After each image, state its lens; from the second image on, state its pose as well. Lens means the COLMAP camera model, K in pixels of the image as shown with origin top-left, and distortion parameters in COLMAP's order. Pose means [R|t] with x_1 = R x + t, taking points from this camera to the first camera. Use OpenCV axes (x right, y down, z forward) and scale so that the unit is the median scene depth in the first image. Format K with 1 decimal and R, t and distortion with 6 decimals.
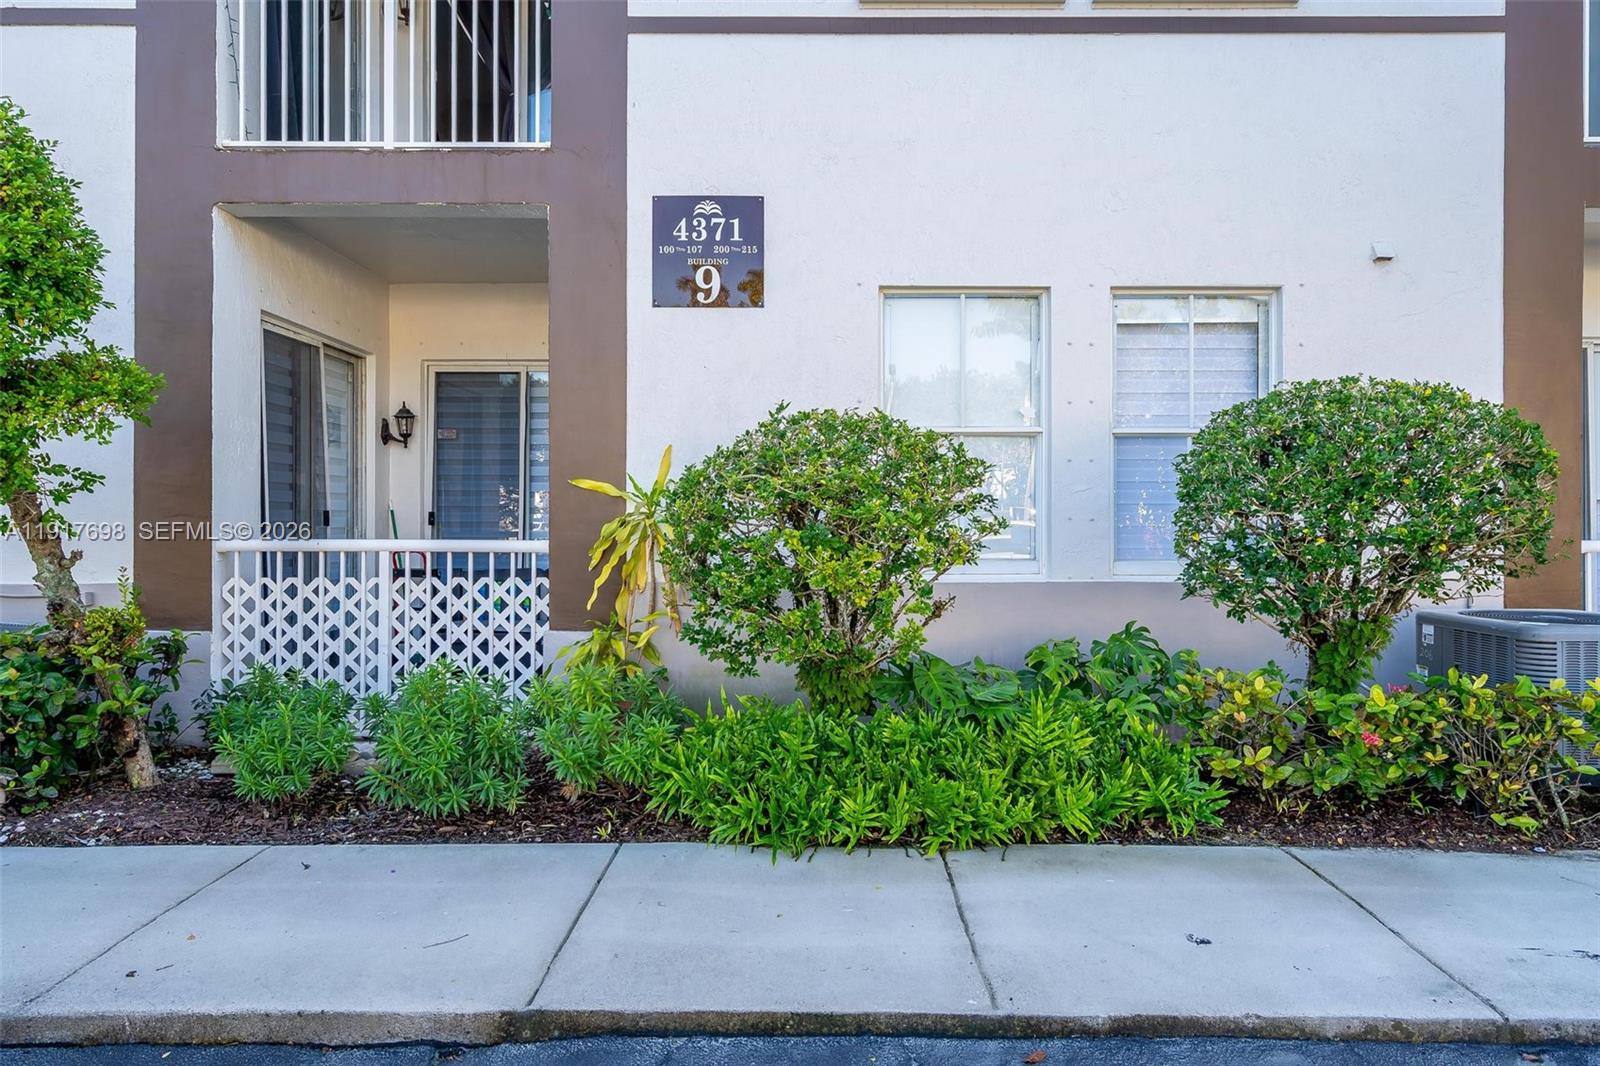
lens RADIAL K [[952.7, 0, 802.6], [0, 952.7, 526.4], [0, 0, 1]] dist [0.005504, 0.001199]
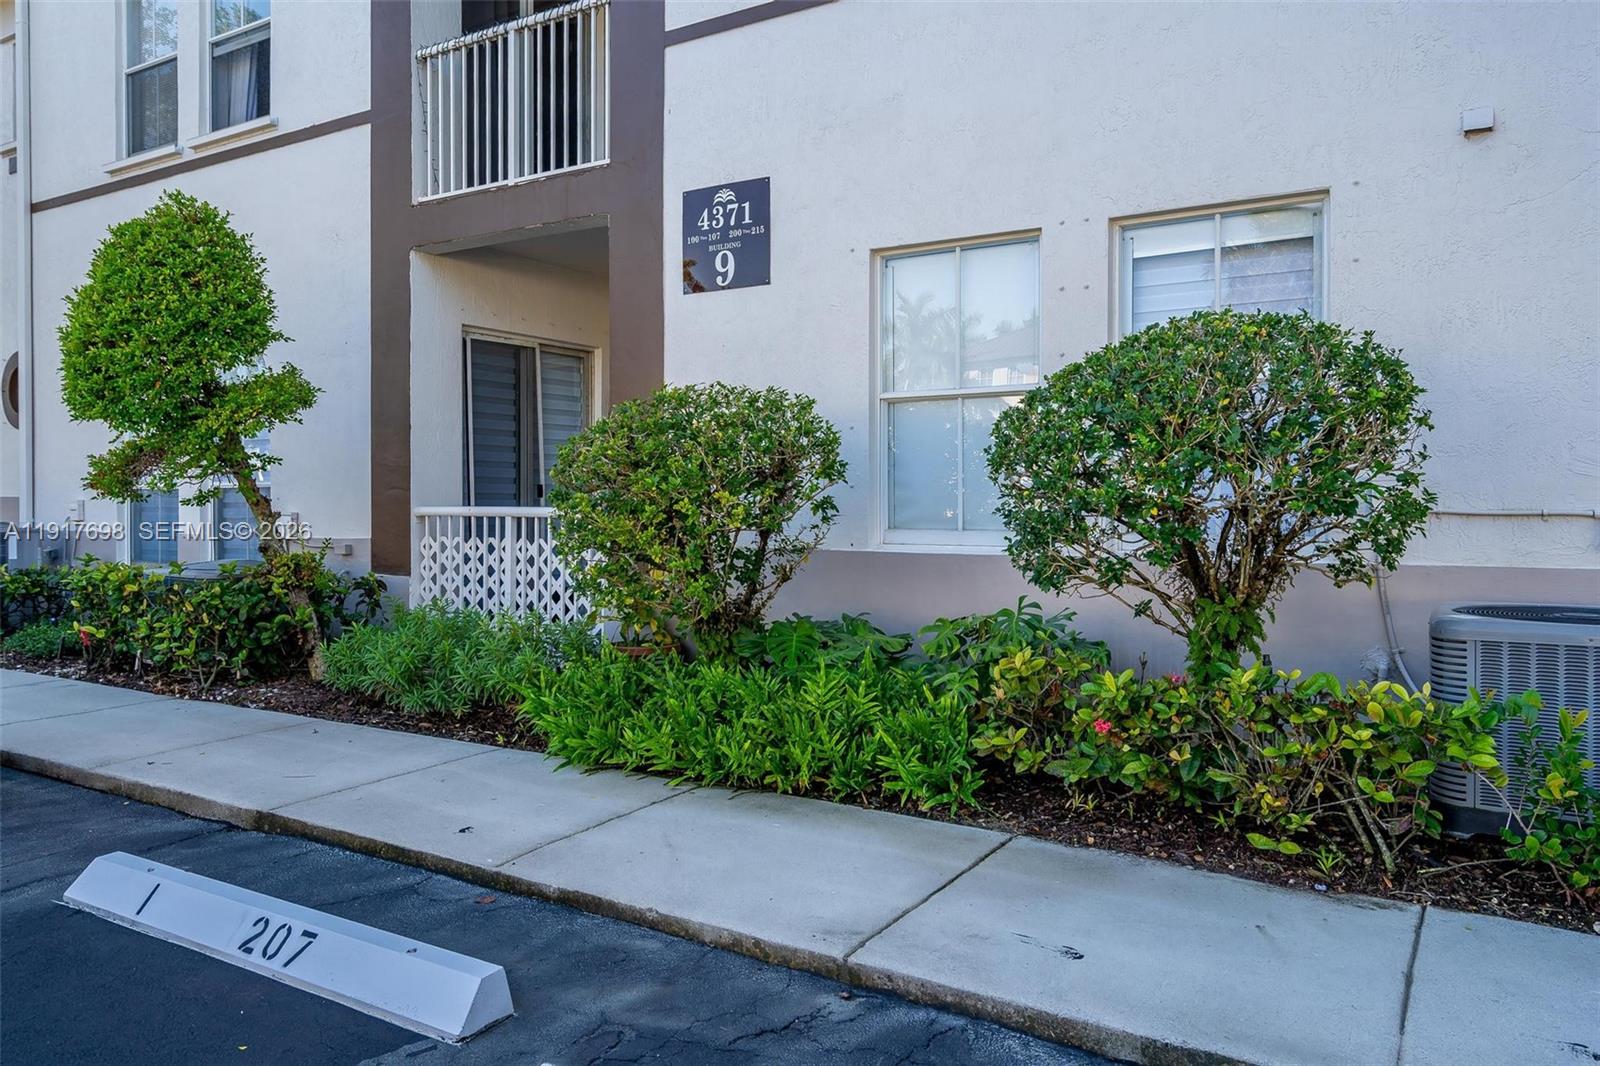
lens RADIAL K [[1114.9, 0, 799.1], [0, 1114.9, 526.8], [0, 0, 1]] dist [0.009571, -0.002104]
pose [[0.850445, 0.011730, -0.525934, 0.631210], [-0.002674, 0.999835, 0.017975, 0.012749], [0.526058, -0.013881, 0.850335, -0.020341]]
